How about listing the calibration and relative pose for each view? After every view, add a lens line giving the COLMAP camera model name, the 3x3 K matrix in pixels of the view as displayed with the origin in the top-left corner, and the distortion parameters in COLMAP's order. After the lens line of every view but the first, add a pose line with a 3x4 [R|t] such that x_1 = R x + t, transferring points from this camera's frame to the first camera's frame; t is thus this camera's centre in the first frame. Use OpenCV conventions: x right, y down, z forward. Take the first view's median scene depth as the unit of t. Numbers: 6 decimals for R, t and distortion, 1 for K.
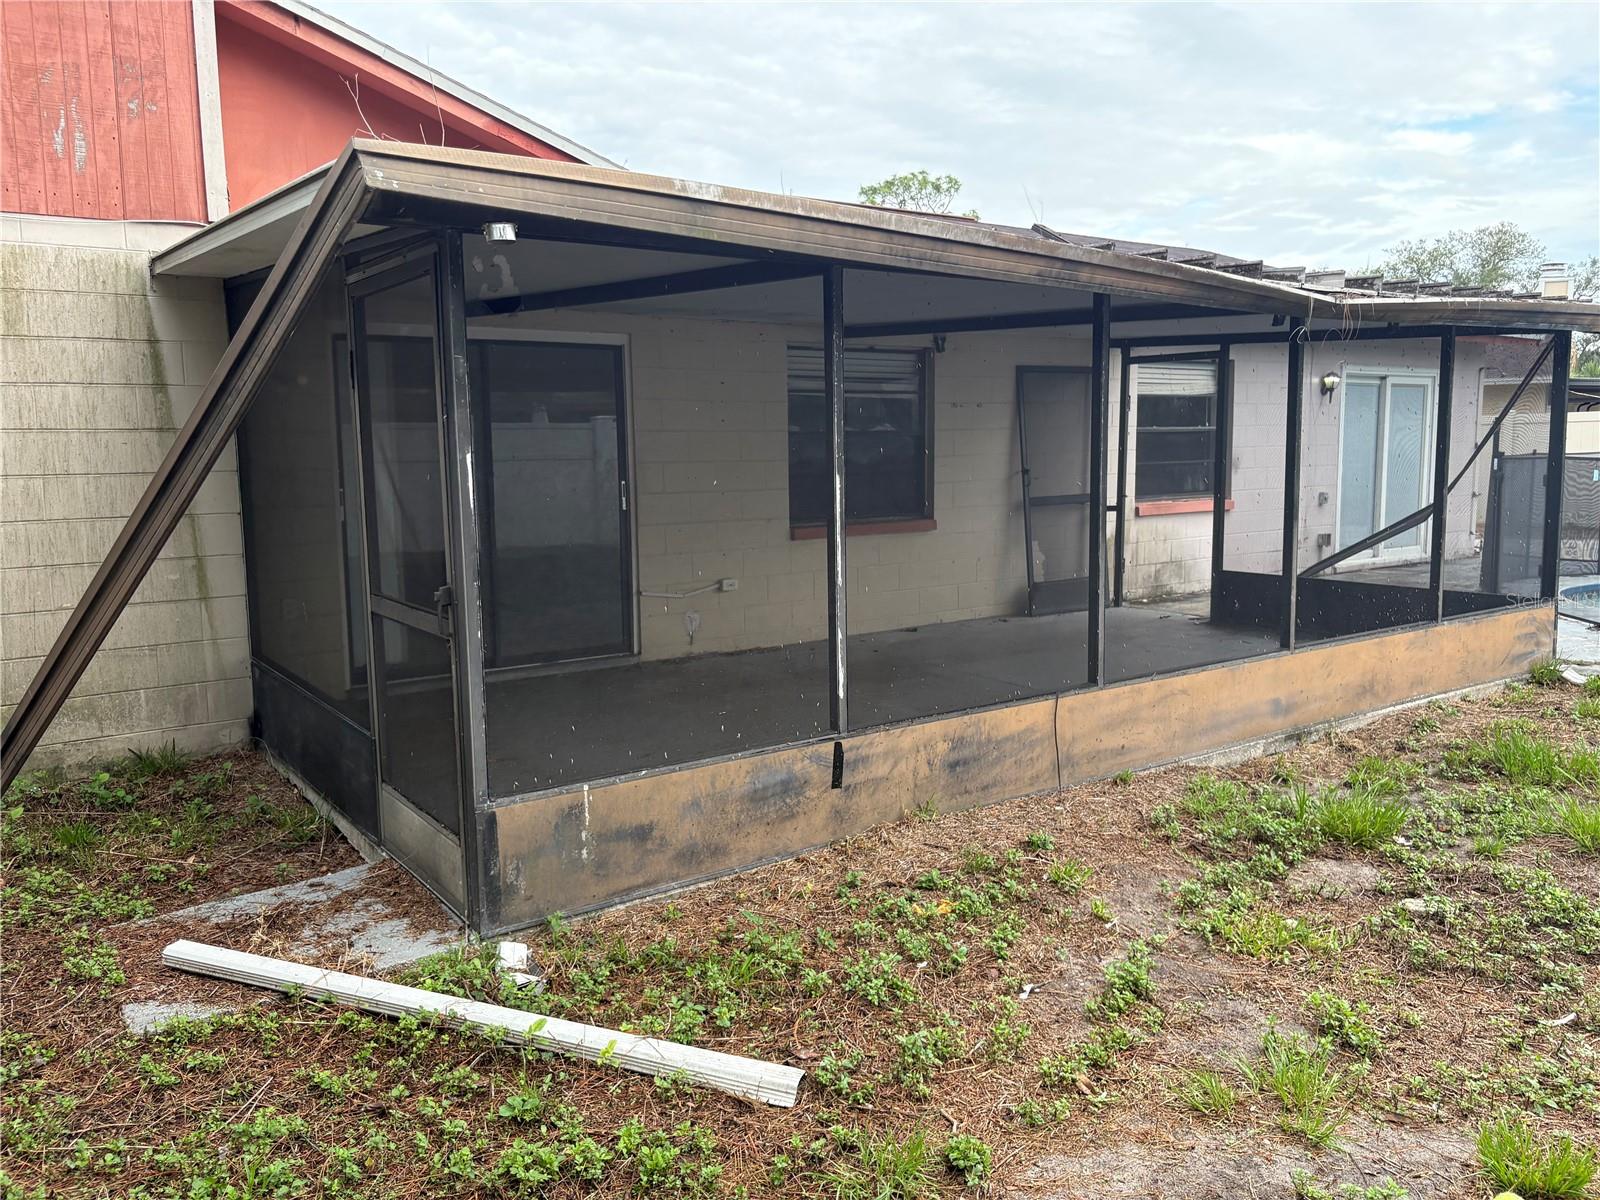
lens RADIAL K [[1225.9, 0, 800.0], [0, 1225.9, 600.0], [0, 0, 1]] dist [0.080692, -0.083874]
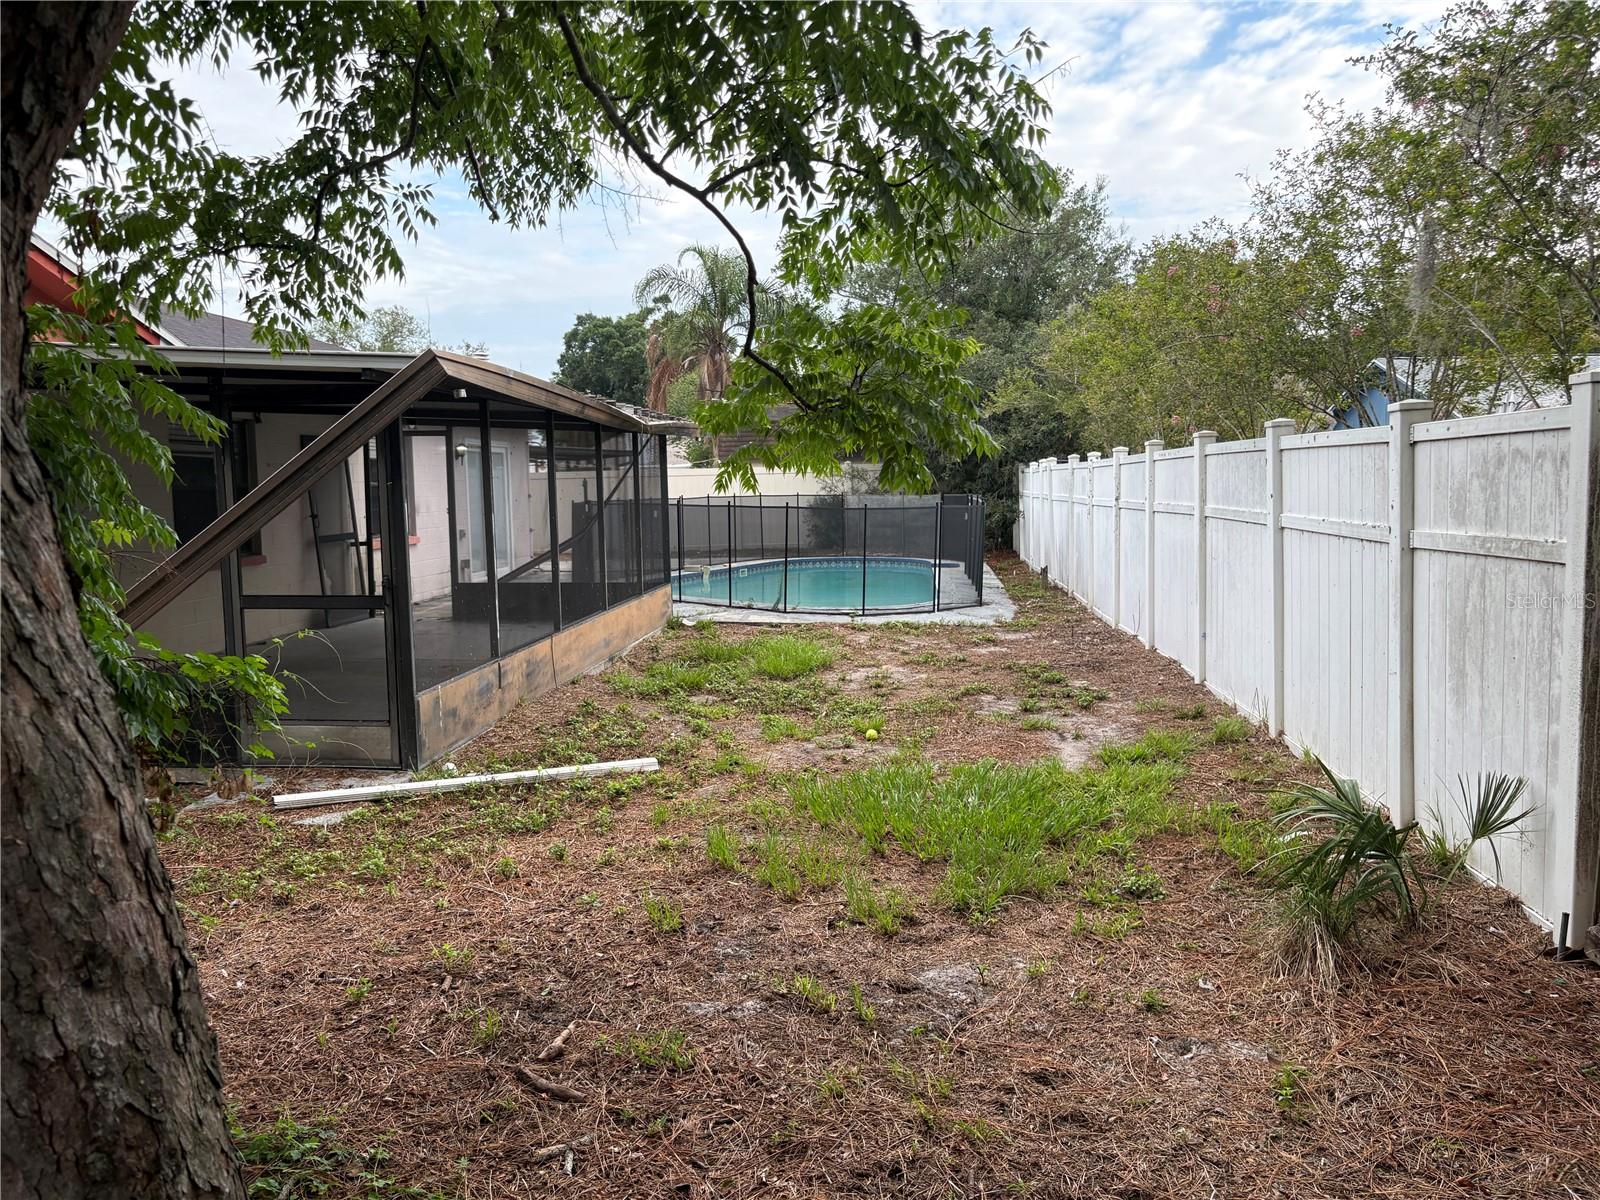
lens RADIAL K [[1225.9, 0, 800.0], [0, 1225.9, 600.0], [0, 0, 1]] dist [0.080692, -0.083874]
pose [[0.663606, -0.070610, 0.744743, -0.453708], [0.100058, 0.994968, 0.005177, 0.027123], [-0.741361, 0.071082, 0.667332, -0.236757]]
